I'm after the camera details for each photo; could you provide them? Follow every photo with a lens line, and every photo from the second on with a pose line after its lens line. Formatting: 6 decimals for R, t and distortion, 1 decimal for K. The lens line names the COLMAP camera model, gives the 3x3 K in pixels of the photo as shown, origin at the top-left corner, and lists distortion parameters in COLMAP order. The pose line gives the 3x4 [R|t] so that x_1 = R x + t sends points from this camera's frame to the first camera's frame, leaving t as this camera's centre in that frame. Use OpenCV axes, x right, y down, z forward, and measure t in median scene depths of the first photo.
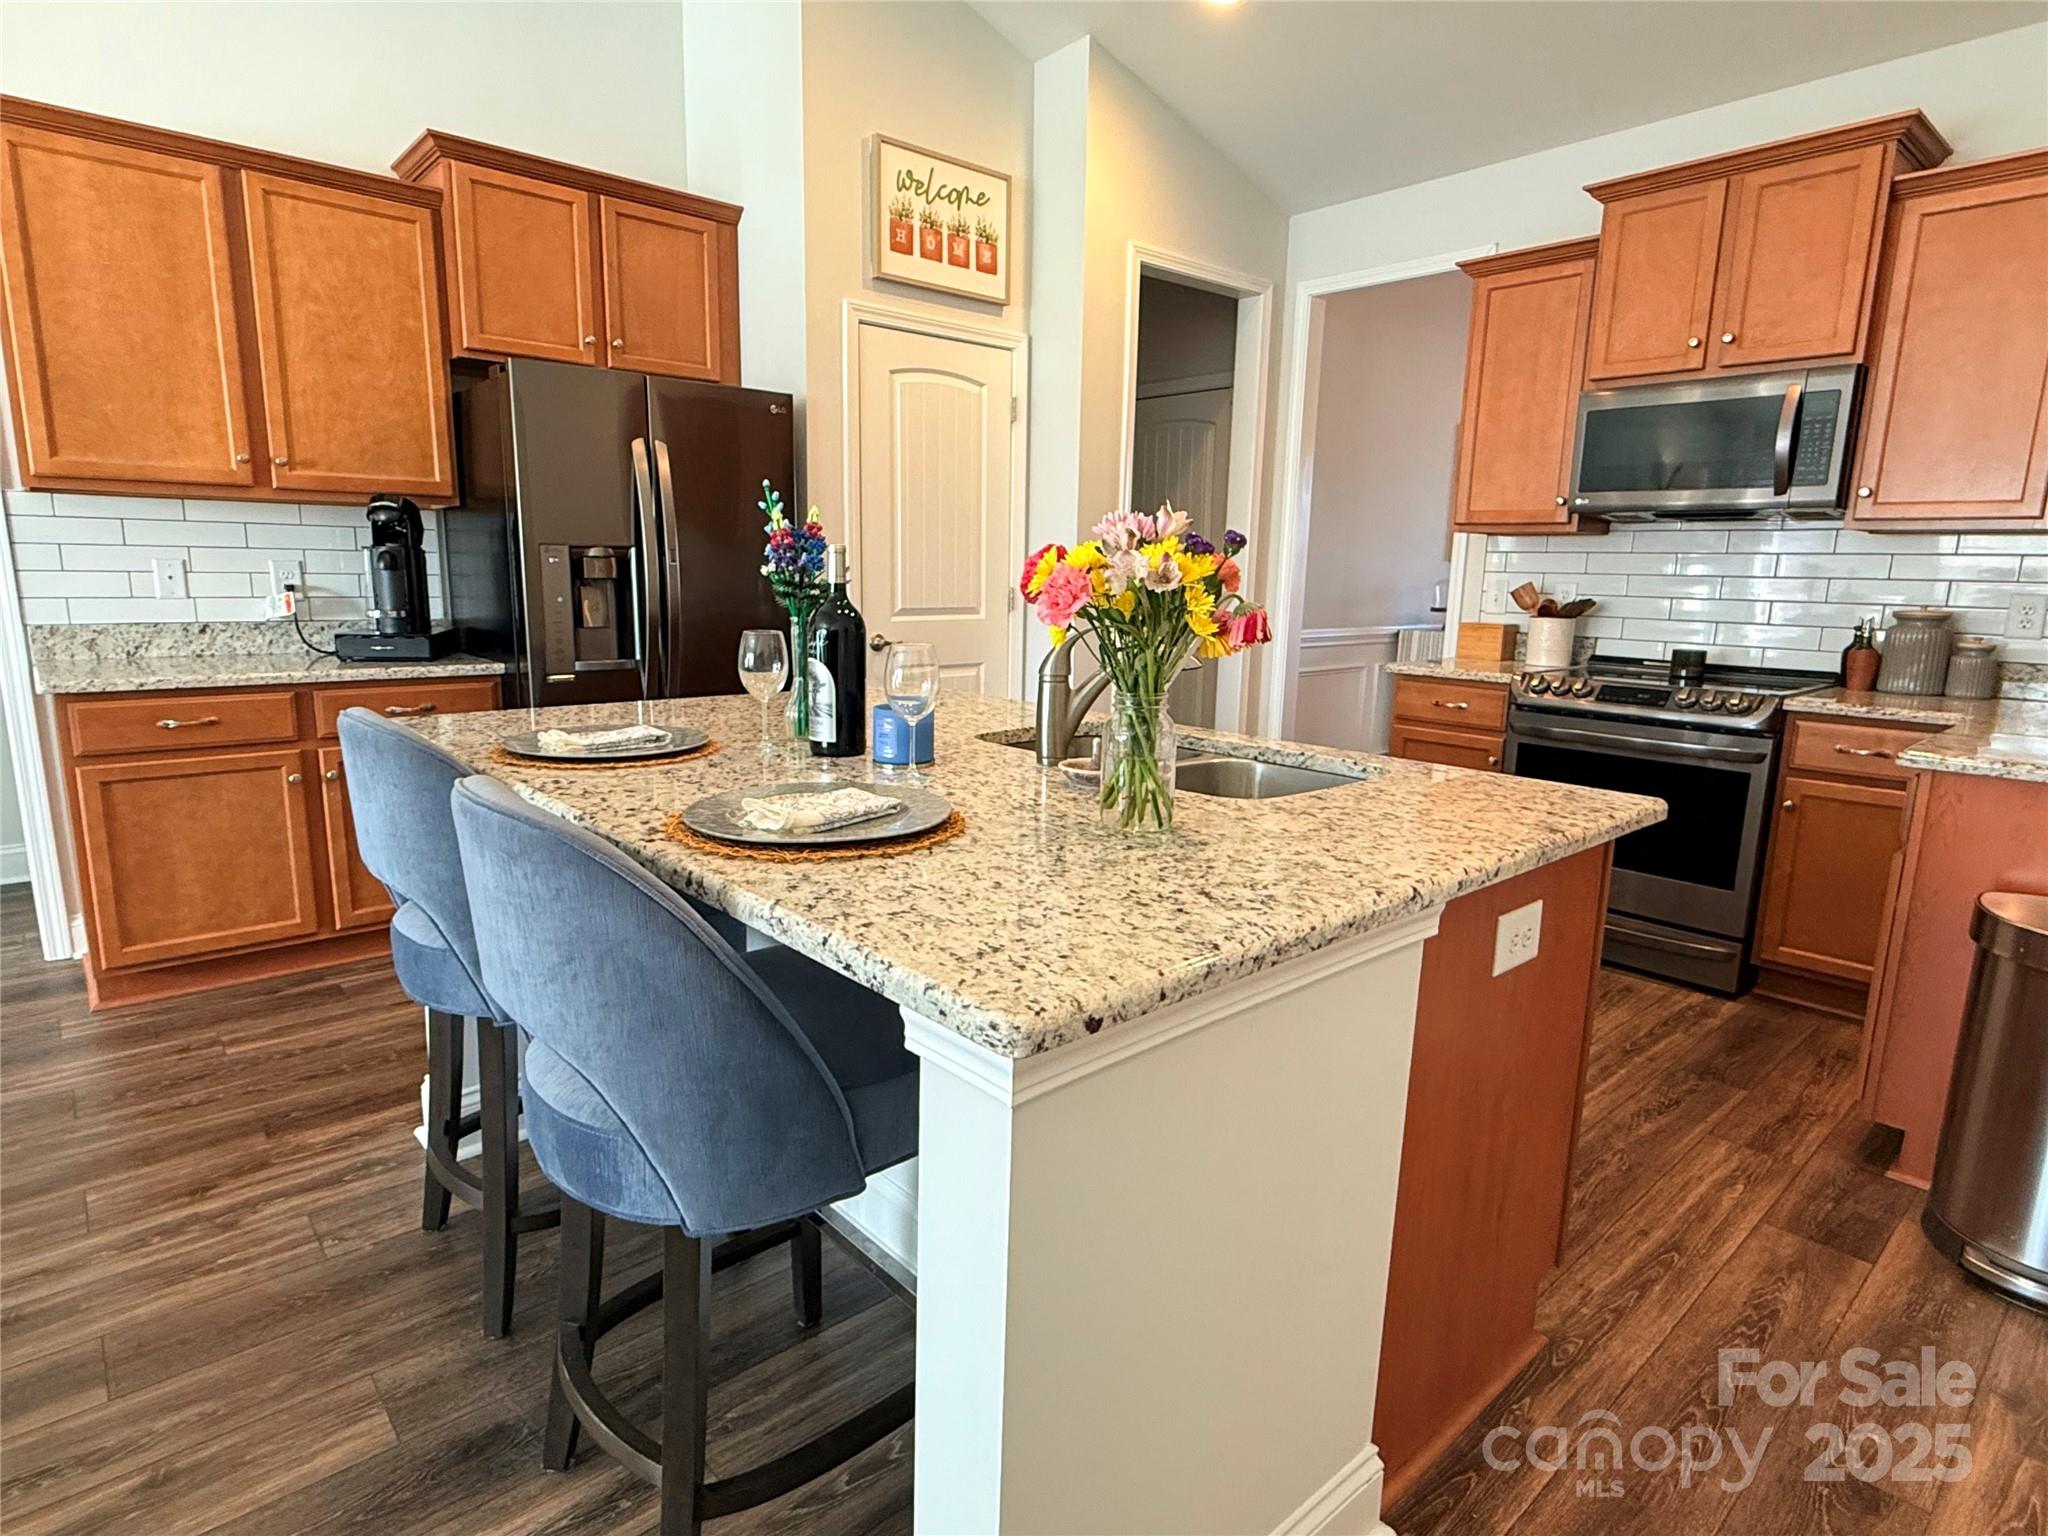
lens RADIAL K [[1102.8, 0, 1018.6], [0, 1102.8, 770.6], [0, 0, 1]] dist [-0.000609, 0.000107]
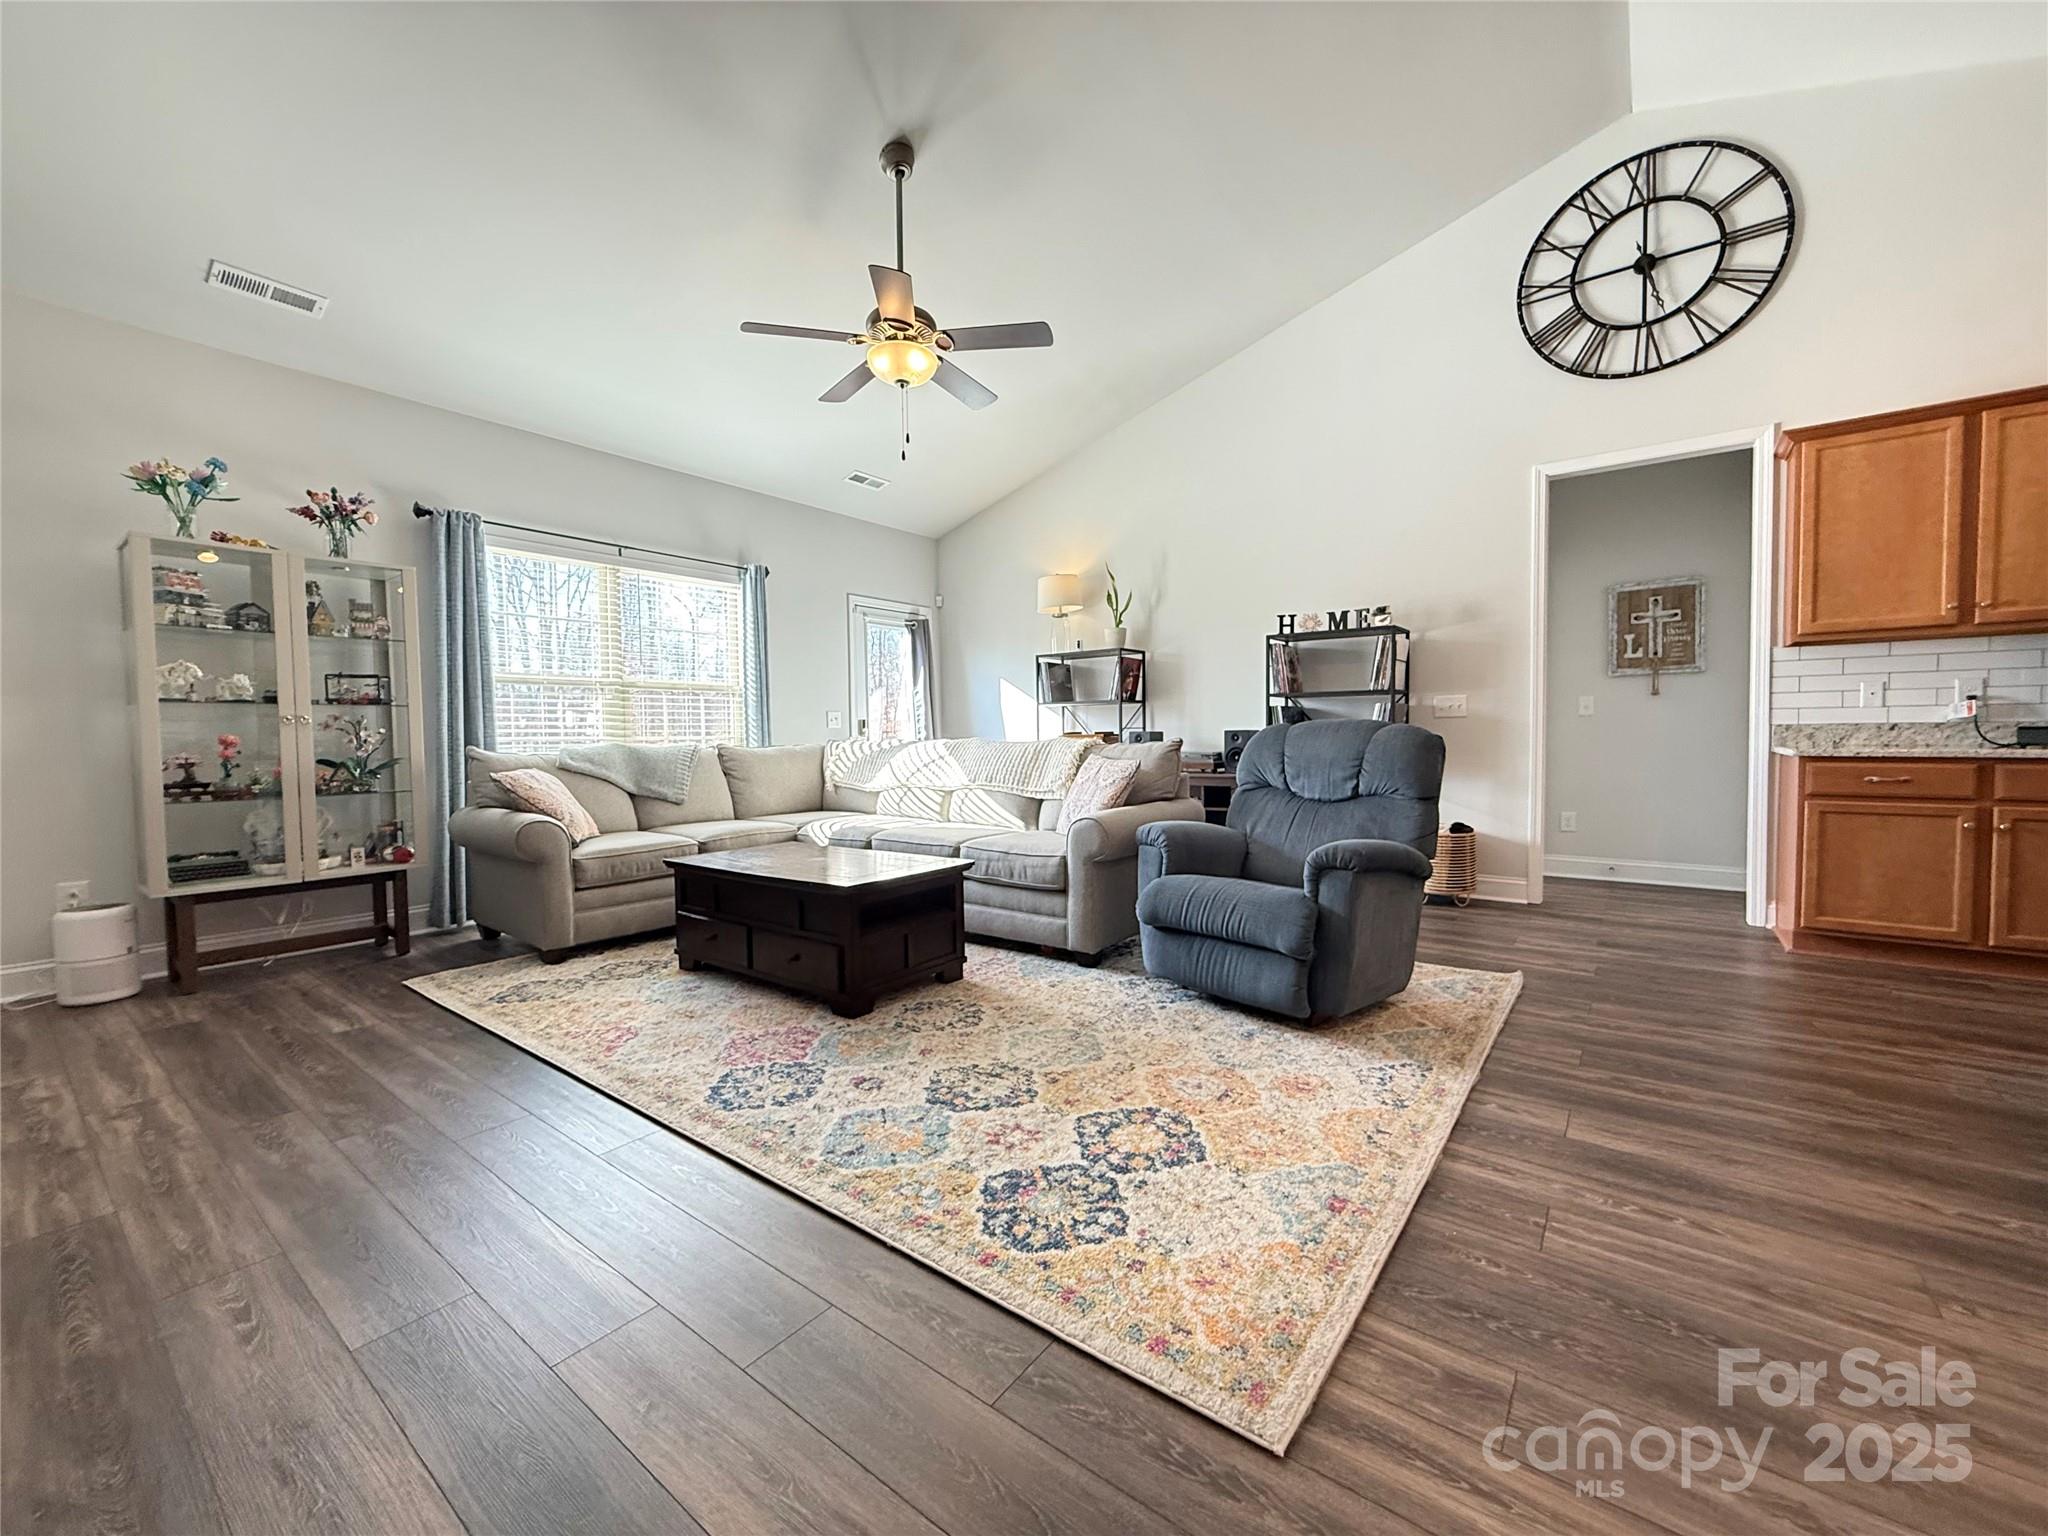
lens RADIAL K [[816.3, 0, 1022.0], [0, 816.3, 767.7], [0, 0, 1]] dist [-0.000889, -0.000024]
pose [[0.192475, 0.017486, -0.981146, 0.114547], [-0.165650, 0.986072, -0.014923, 0.141686], [0.967219, 0.165399, 0.192691, -0.347310]]
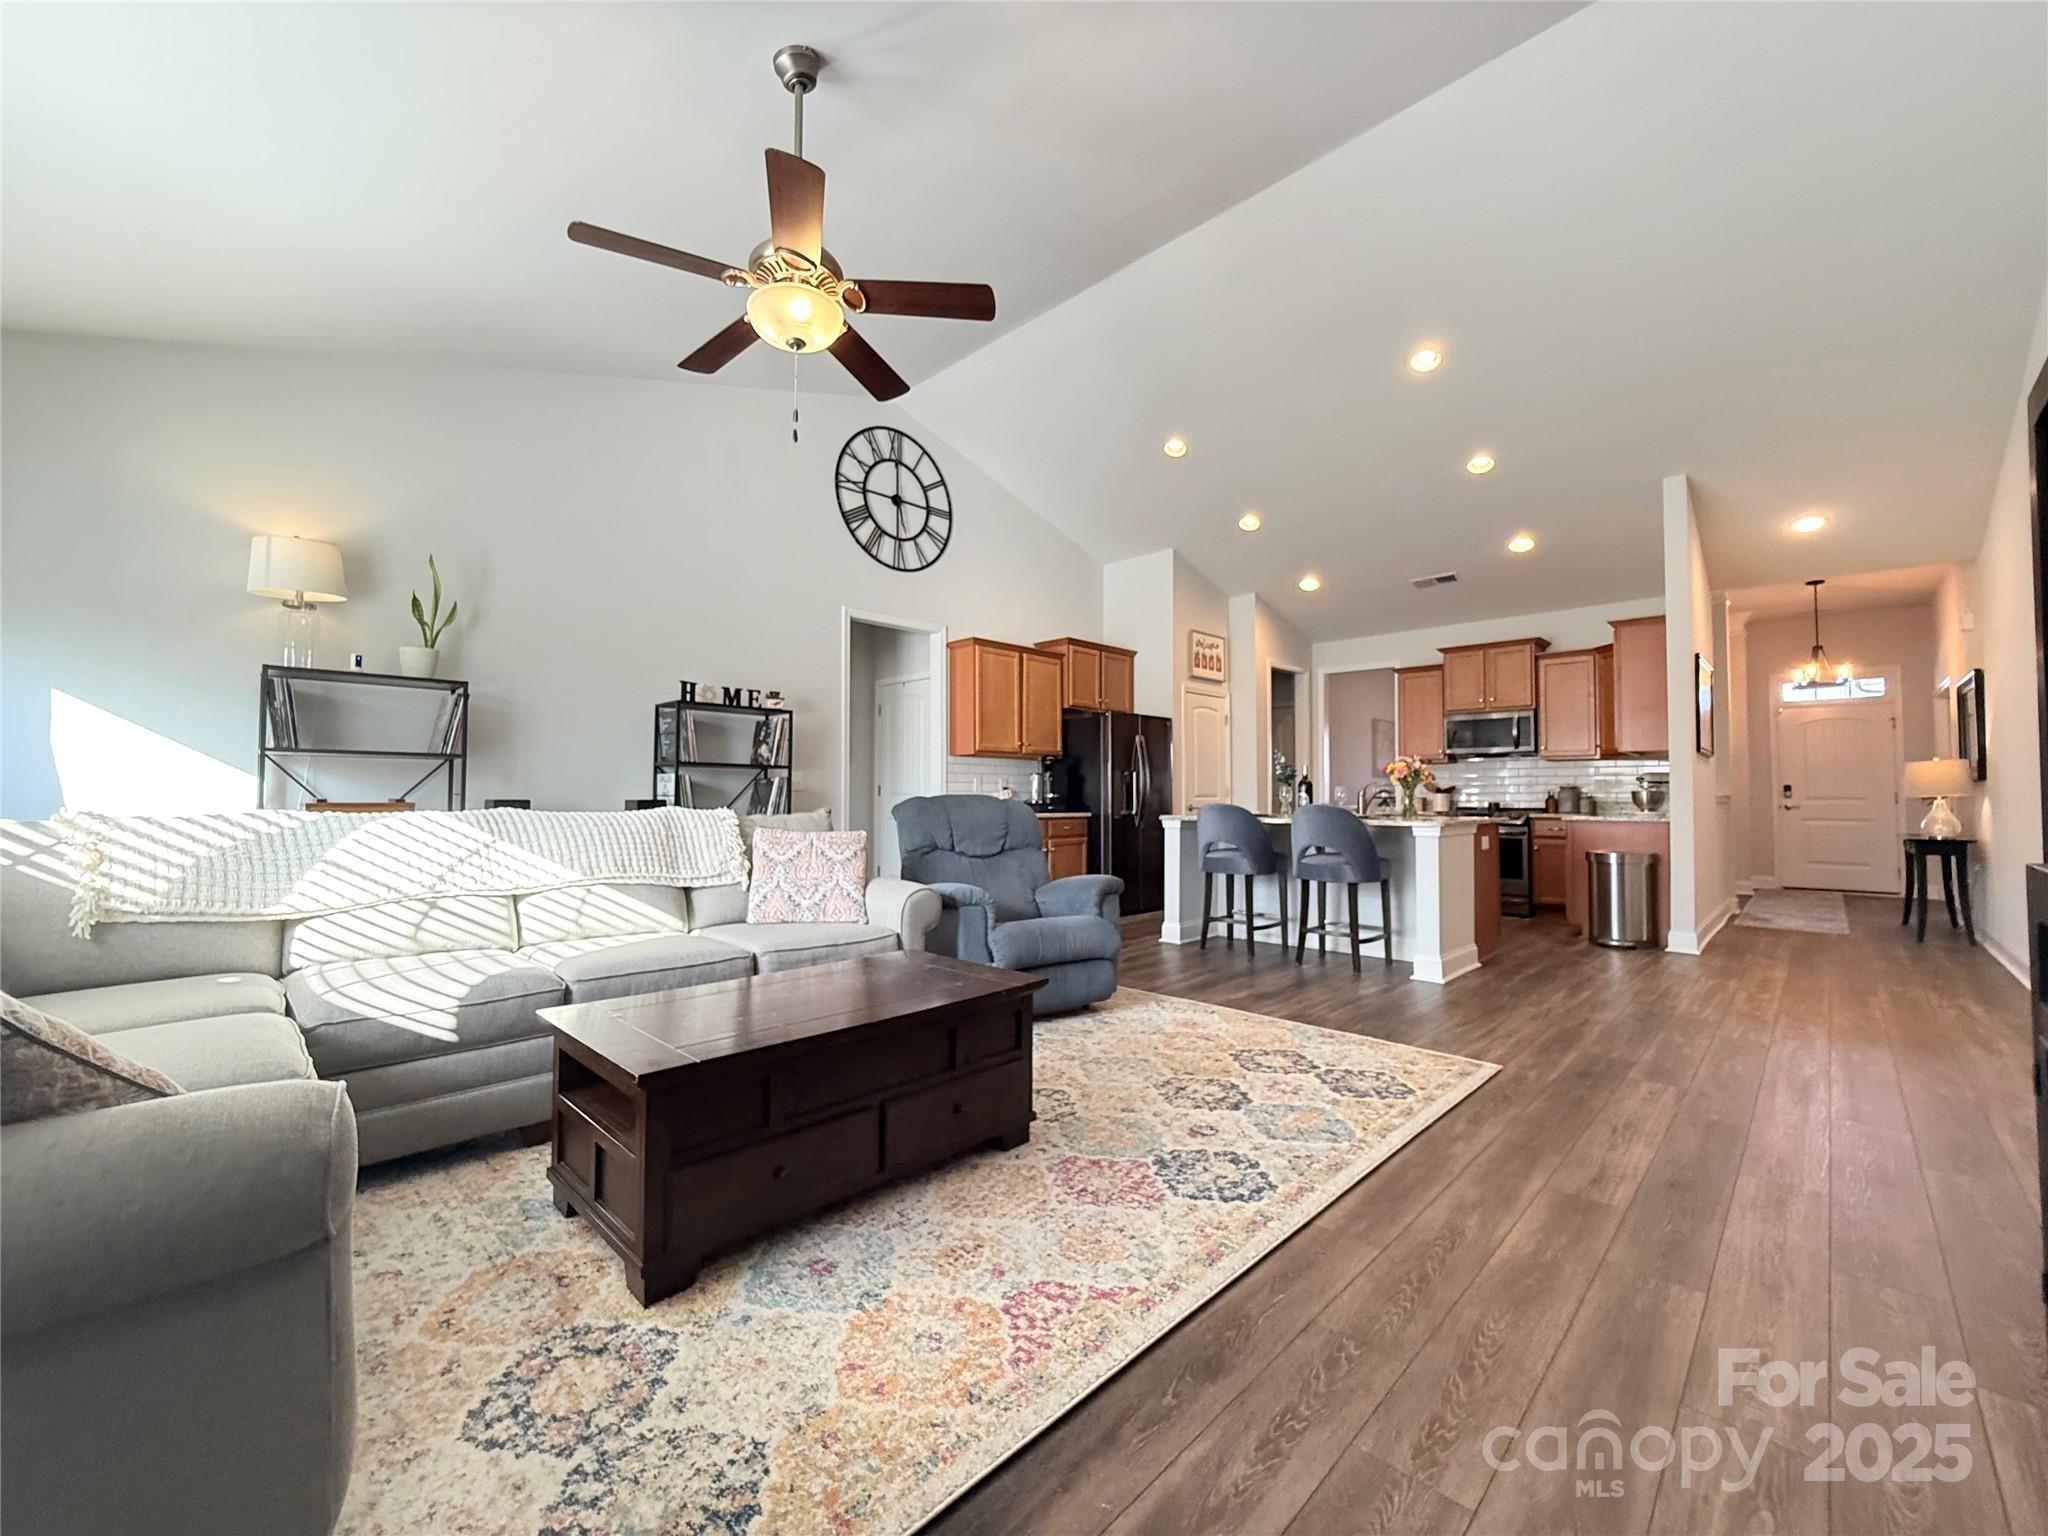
lens RADIAL K [[818.0, 0, 1026.3], [0, 818.0, 769.3], [0, 0, 1]] dist [-0.001249, 0.000023]
pose [[0.997574, -0.014843, 0.068011, -0.815487], [0.029251, 0.975943, -0.216056, 0.254638], [-0.063168, 0.217521, 0.974009, -1.102705]]
